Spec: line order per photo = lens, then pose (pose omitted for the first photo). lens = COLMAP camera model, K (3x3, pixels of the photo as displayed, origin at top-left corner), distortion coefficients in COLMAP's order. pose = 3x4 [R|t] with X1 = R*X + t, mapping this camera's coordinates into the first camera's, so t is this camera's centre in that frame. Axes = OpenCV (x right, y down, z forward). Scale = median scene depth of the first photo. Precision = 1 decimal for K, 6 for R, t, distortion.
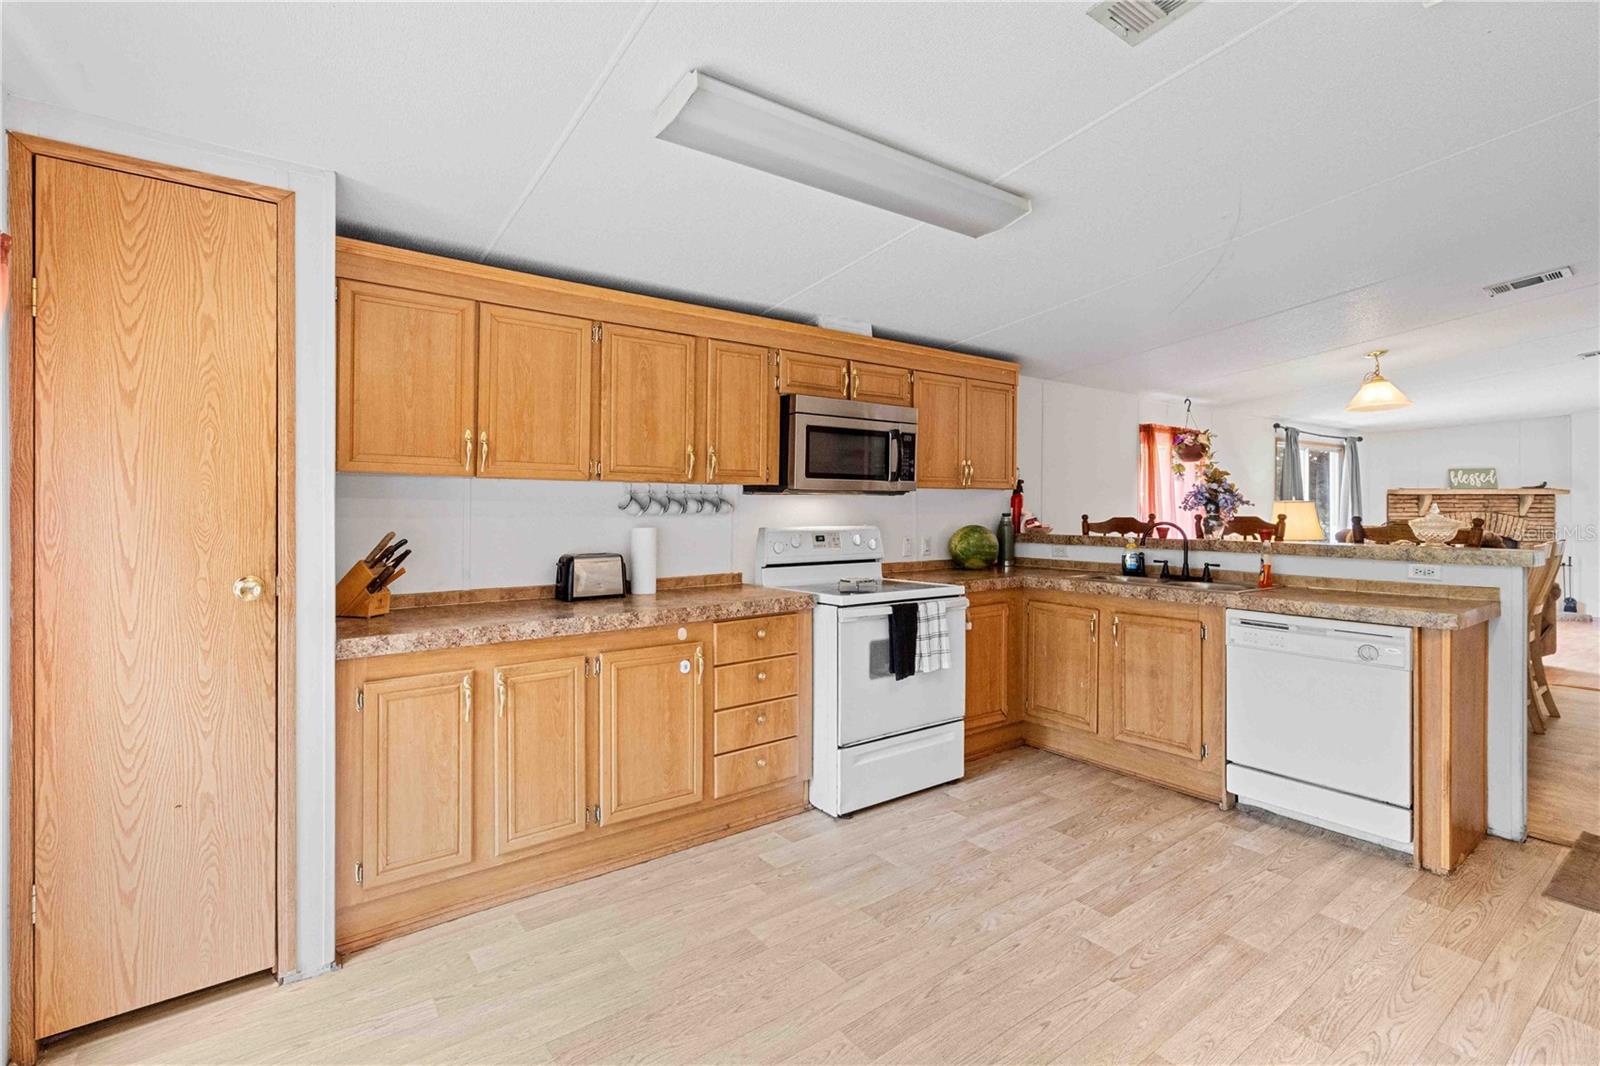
lens RADIAL K [[737.1, 0, 786.6], [0, 737.1, 506.4], [0, 0, 1]] dist [-0.003305, 0.000381]
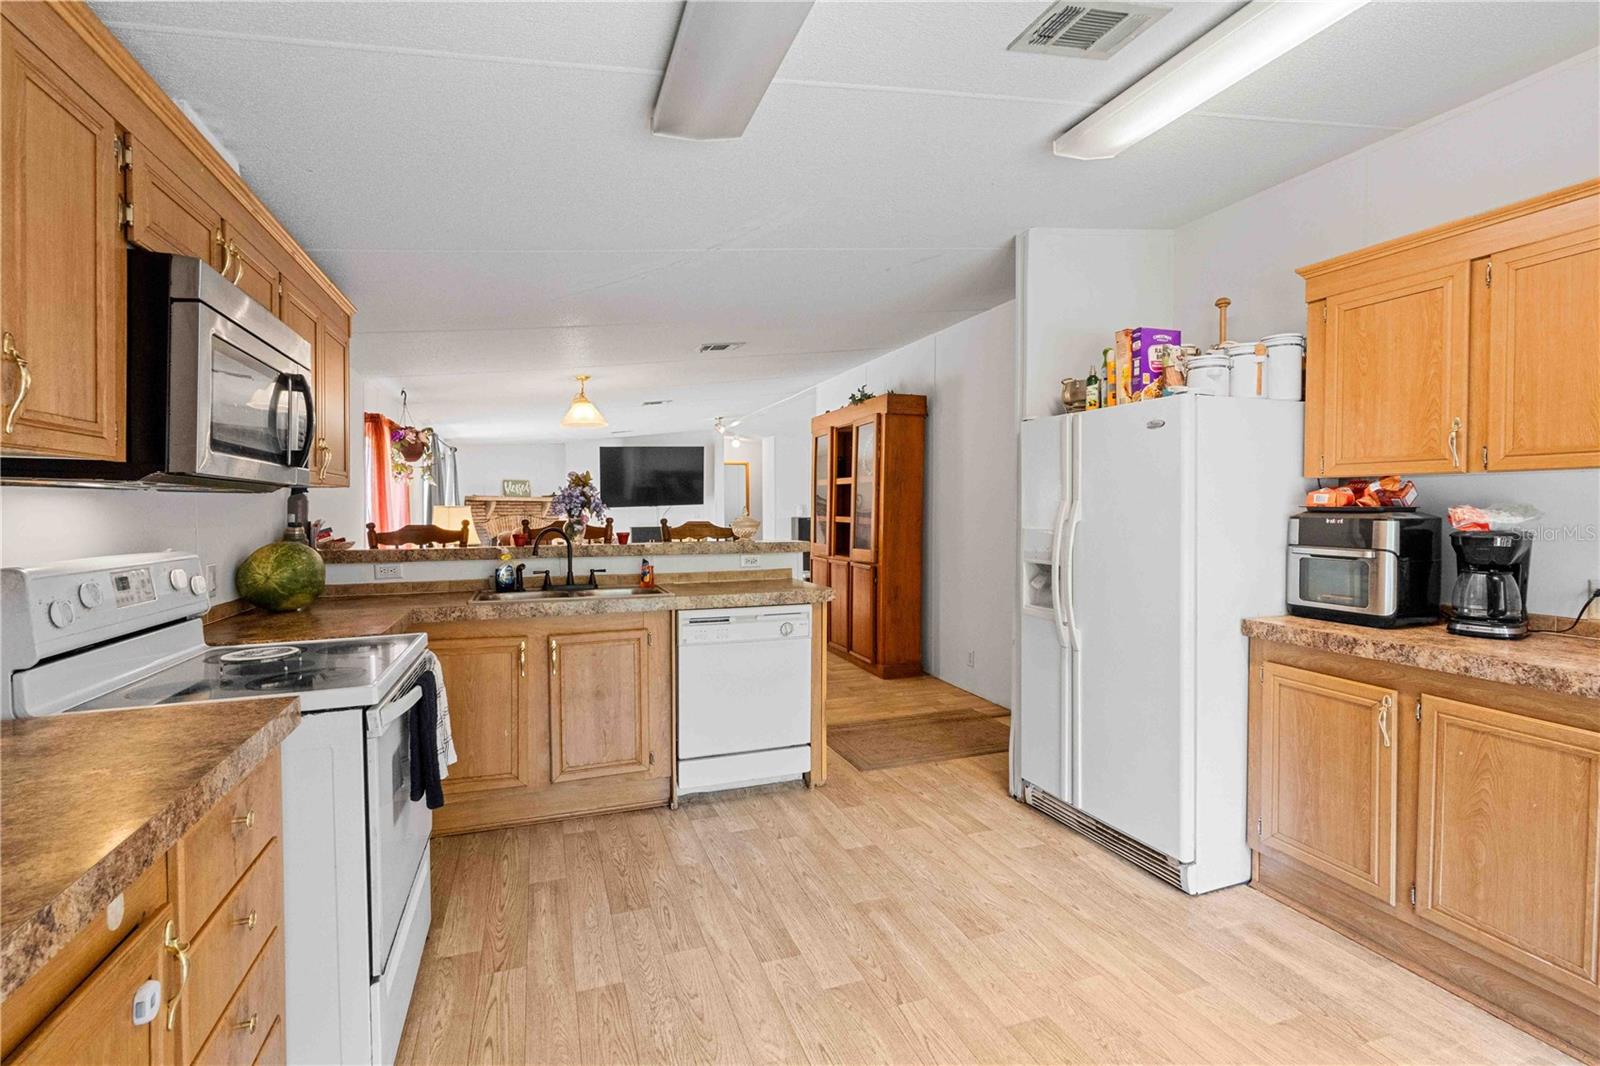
lens RADIAL K [[730.4, 0, 798.6], [0, 730.4, 521.6], [0, 0, 1]] dist [-0.002502, 0.000044]
pose [[0.278613, -0.017933, 0.960236, -0.307002], [0.005455, 0.999839, 0.017089, -0.000676], [-0.960388, 0.000477, 0.278666, 0.531481]]
